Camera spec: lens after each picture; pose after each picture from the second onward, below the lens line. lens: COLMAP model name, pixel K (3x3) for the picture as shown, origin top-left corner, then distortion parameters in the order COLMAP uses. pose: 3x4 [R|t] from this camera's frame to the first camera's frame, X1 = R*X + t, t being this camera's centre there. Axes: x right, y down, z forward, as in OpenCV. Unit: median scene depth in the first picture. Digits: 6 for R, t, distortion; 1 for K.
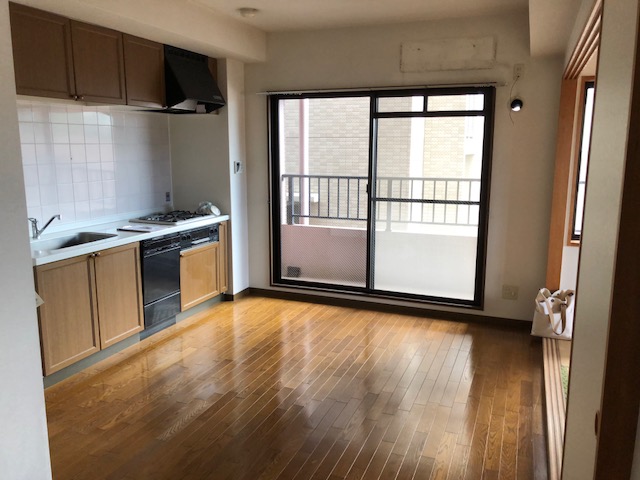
lens RADIAL K [[525.5, 0, 319.6], [0, 525.5, 241.4], [0, 0, 1]] dist [0.006316, 0.001252]
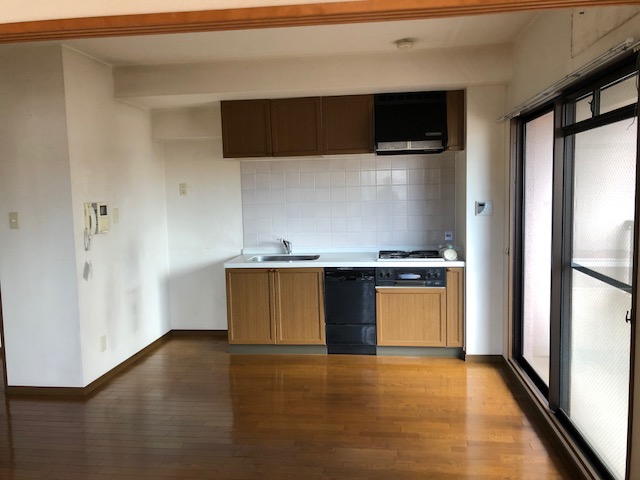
lens RADIAL K [[525.5, 0, 320.0], [0, 525.5, 238.3], [0, 0, 1]] dist [0.006316, 0.001252]
pose [[0.256983, 0.074811, -0.963516, 0.623734], [-0.148491, 0.988217, 0.037124, -0.086923], [0.954940, 0.133534, 0.265064, 0.537522]]
